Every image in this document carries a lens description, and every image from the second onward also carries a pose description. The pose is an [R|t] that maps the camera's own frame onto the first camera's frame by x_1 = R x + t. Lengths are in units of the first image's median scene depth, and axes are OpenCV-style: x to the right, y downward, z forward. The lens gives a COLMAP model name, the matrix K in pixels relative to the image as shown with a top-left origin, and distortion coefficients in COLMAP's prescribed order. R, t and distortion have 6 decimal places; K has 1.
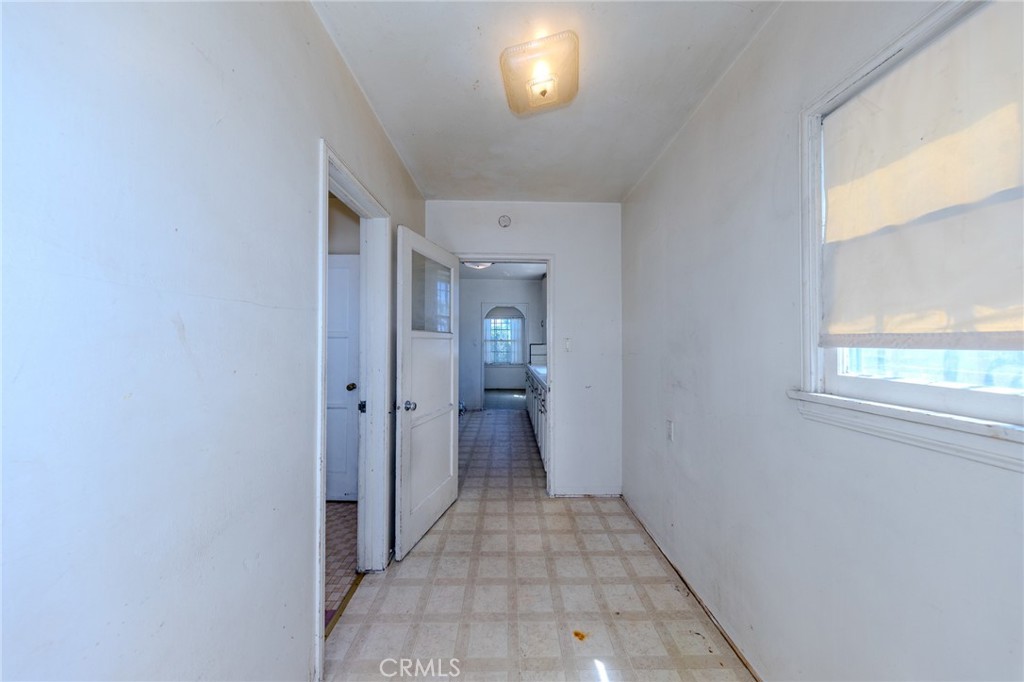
lens RADIAL K [[321.5, 0, 517.6], [0, 321.5, 338.5], [0, 0, 1]] dist [0.007610, 0.000040]
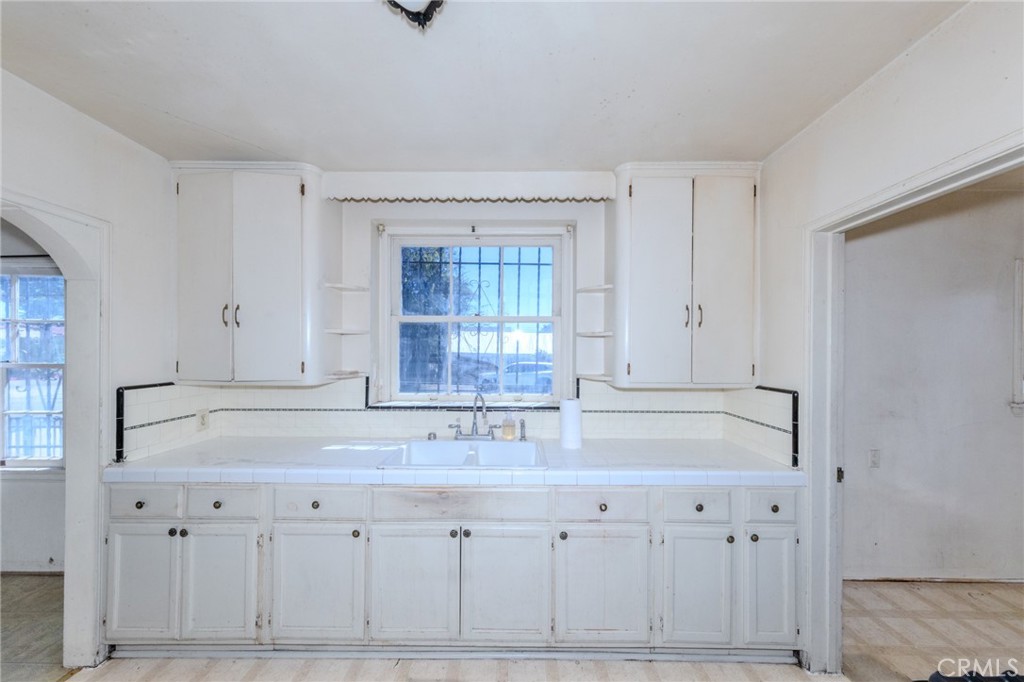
lens RADIAL K [[330.1, 0, 507.4], [0, 330.1, 359.8], [0, 0, 1]] dist [0.001520, 0.000137]
pose [[0.032194, -0.021002, 0.999261, -0.616137], [-0.012750, 0.999689, 0.021422, -0.043069], [-0.999400, -0.013430, 0.031916, 2.085863]]
